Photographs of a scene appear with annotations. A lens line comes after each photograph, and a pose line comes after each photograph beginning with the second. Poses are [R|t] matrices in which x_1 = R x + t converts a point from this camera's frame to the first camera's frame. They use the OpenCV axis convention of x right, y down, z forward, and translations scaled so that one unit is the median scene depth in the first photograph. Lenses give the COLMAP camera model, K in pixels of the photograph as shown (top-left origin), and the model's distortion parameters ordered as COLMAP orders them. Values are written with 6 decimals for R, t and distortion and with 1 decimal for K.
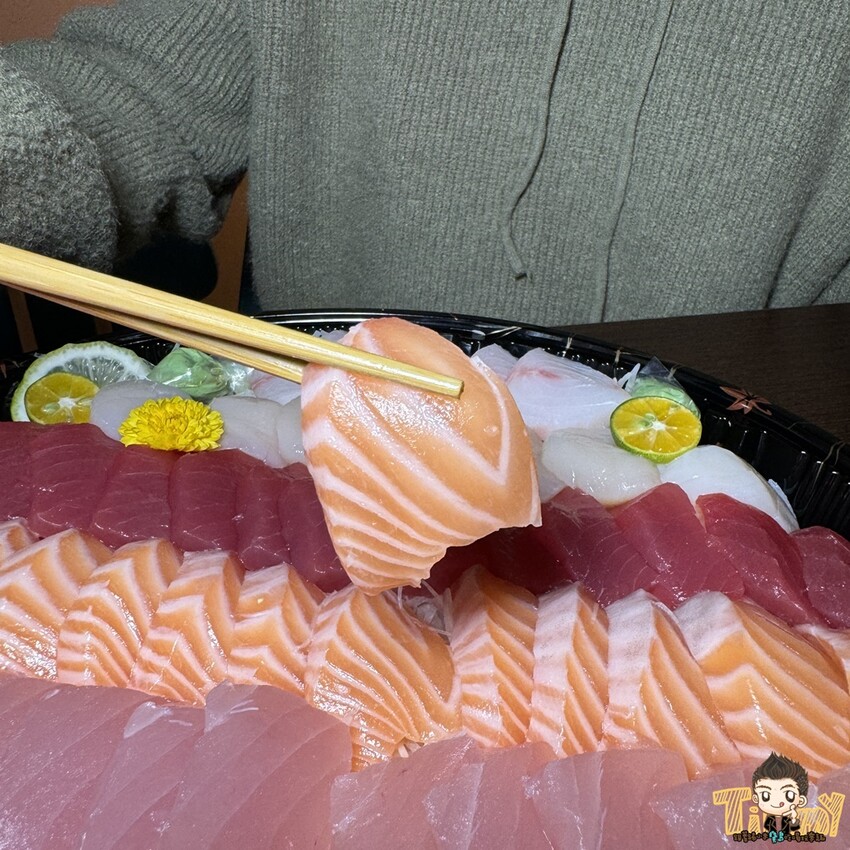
lens RADIAL K [[813.3, 0, 425.0], [0, 813.3, 425.0], [0, 0, 1]] dist [-0.001701, -0.002722]
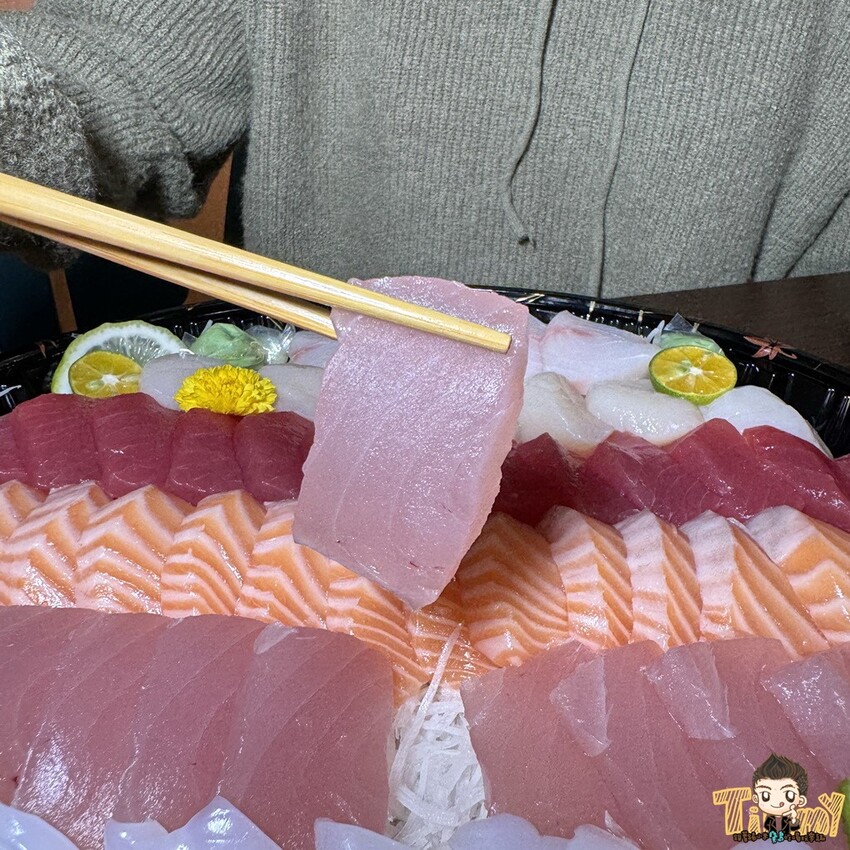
lens RADIAL K [[813.3, 0, 425.0], [0, 813.3, 425.0], [0, 0, 1]] dist [-0.001701, -0.002722]
pose [[0.997423, -0.044099, 0.056593, -0.133698], [0.045226, 0.998800, -0.018781, 0.079671], [-0.055697, 0.021292, 0.998221, -0.033592]]
